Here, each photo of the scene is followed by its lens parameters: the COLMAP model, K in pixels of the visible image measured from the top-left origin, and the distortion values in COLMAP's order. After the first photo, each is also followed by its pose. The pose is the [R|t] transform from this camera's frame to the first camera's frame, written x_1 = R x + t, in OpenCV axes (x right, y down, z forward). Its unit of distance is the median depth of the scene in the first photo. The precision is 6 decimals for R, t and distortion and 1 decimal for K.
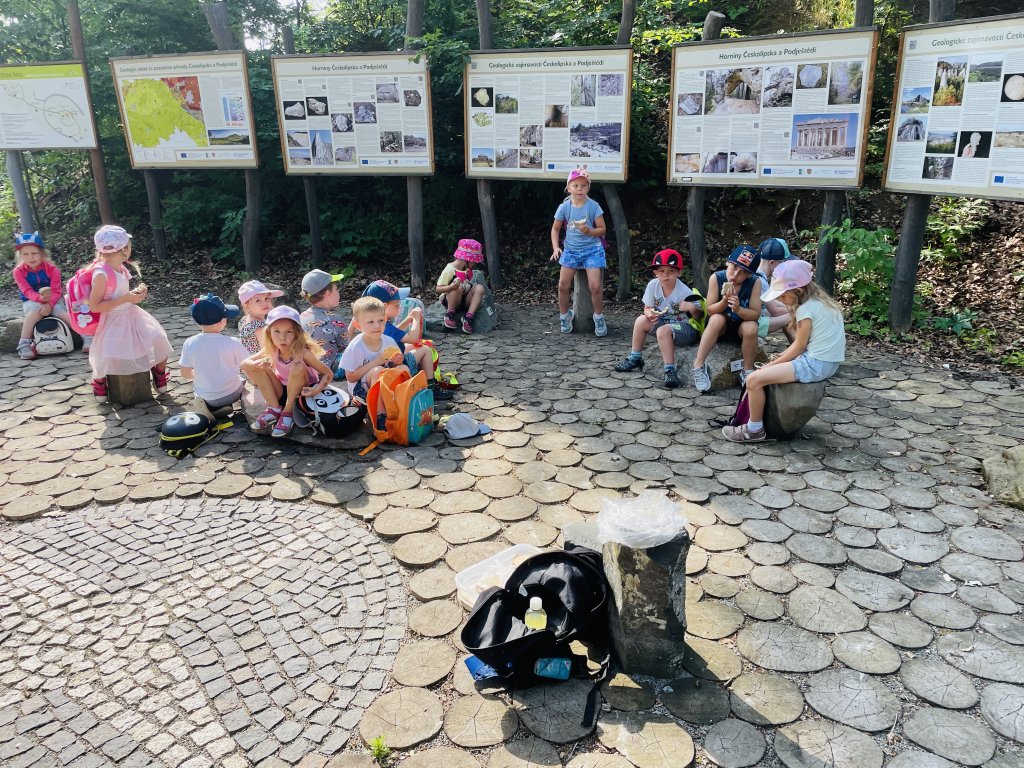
lens RADIAL K [[788.6, 0, 512.0], [0, 788.6, 384.0], [0, 0, 1]] dist [0.099170, -0.127504]
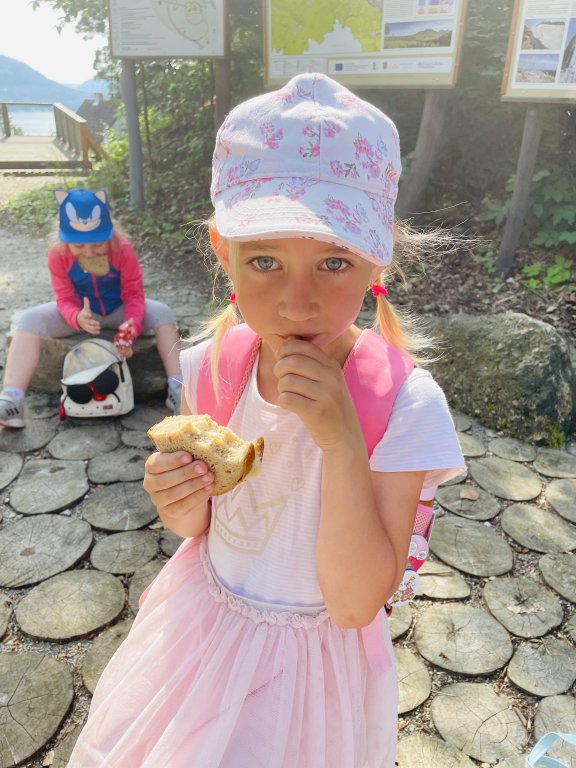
lens RADIAL K [[591.4, 0, 288.0], [0, 591.4, 384.0], [0, 0, 1]] dist [0.099170, -0.127504]
pose [[0.937891, 0.191871, -0.289043, -0.273840], [-0.158710, 0.978145, 0.134323, -0.092619], [0.308499, -0.080107, 0.947846, 0.526652]]
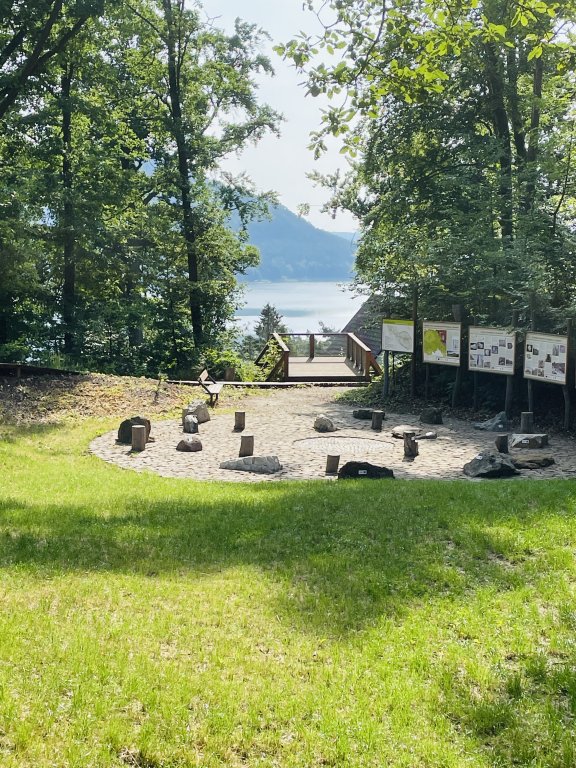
lens RADIAL K [[1197.9, 0, 288.0], [0, 1197.9, 384.0], [0, 0, 1]] dist [0.011622, 0.016418]
pose [[0.754068, 0.095204, -0.649859, 1.795095], [-0.229458, 0.965279, -0.124840, 0.389224], [0.615410, 0.243254, 0.749732, -2.219222]]
